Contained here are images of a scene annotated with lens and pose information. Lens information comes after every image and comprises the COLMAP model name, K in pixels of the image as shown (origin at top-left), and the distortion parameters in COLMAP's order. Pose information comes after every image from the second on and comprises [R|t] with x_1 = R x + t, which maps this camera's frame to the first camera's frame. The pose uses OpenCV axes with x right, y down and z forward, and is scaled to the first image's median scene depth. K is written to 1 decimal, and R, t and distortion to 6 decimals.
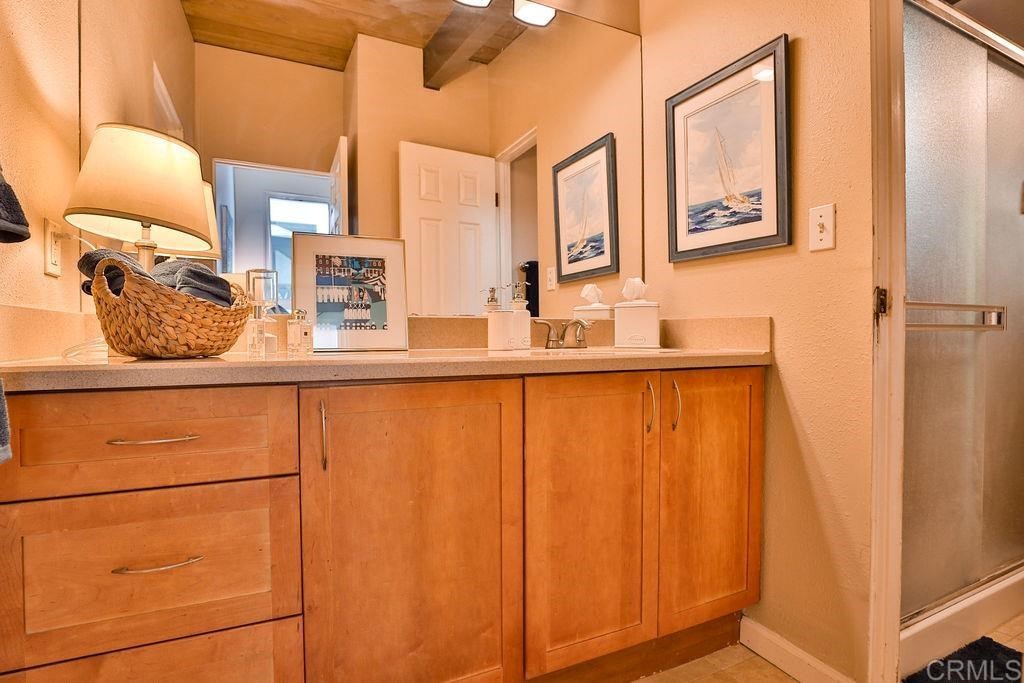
lens RADIAL K [[504.7, 0, 514.5], [0, 504.7, 341.1], [0, 0, 1]] dist [-0.042957, 0.013528]
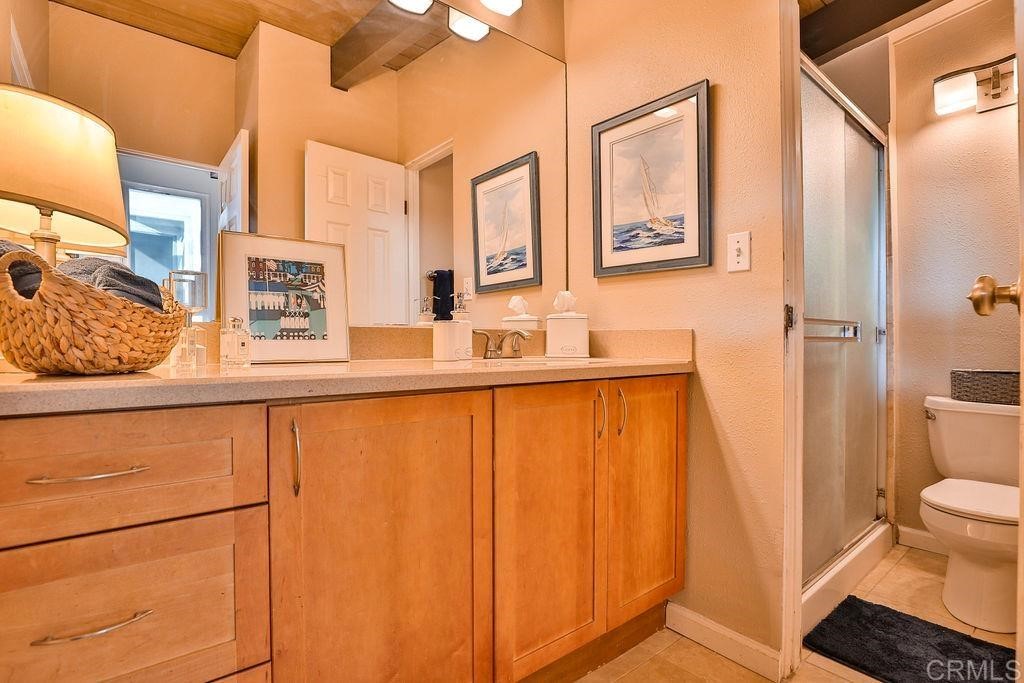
lens RADIAL K [[493.2, 0, 527.1], [0, 493.2, 342.6], [0, 0, 1]] dist [-0.039712, 0.011145]
pose [[0.971205, 0.002239, 0.238235, -0.114258], [0.001121, 0.999902, -0.013966, -0.004368], [-0.238242, 0.013831, 0.971107, 0.025792]]
